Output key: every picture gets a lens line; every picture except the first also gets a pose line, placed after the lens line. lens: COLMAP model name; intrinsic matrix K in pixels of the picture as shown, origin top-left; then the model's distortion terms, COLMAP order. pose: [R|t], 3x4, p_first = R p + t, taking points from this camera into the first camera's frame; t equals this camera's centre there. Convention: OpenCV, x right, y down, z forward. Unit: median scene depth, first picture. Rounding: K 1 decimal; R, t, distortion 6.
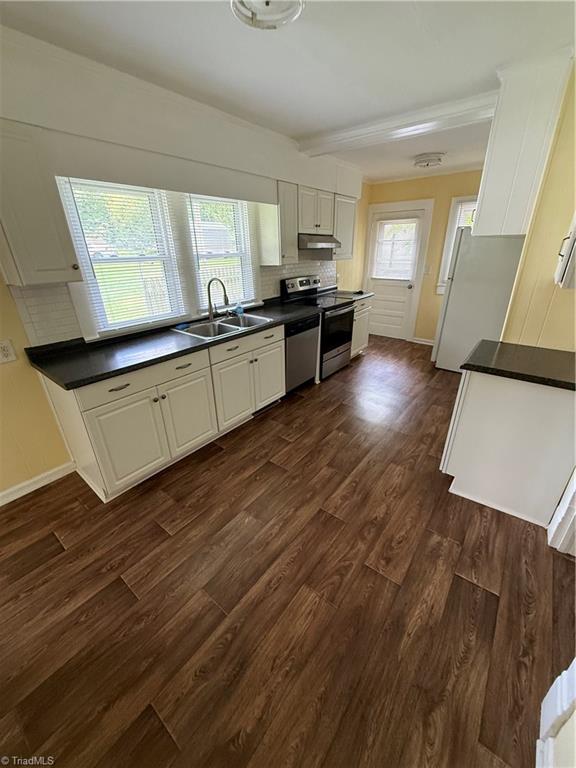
lens RADIAL K [[307.9, 0, 287.5], [0, 307.9, 384.8], [0, 0, 1]] dist [-0.002267, 0.000633]
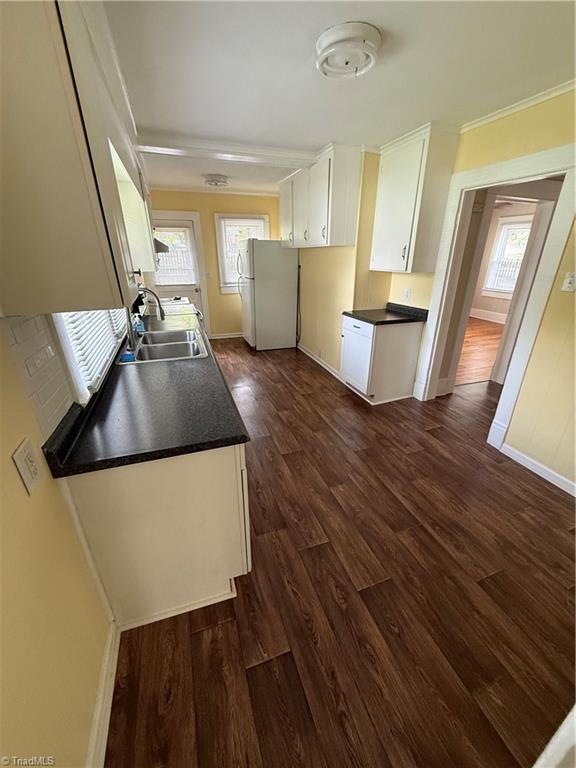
lens RADIAL K [[307.9, 0, 289.7], [0, 307.9, 382.0], [0, 0, 1]] dist [-0.002267, 0.000633]
pose [[0.525128, -0.314749, 0.790679, -1.178995], [0.340163, 0.929275, 0.144002, -0.180598], [-0.780083, 0.193340, 0.595055, 0.468633]]
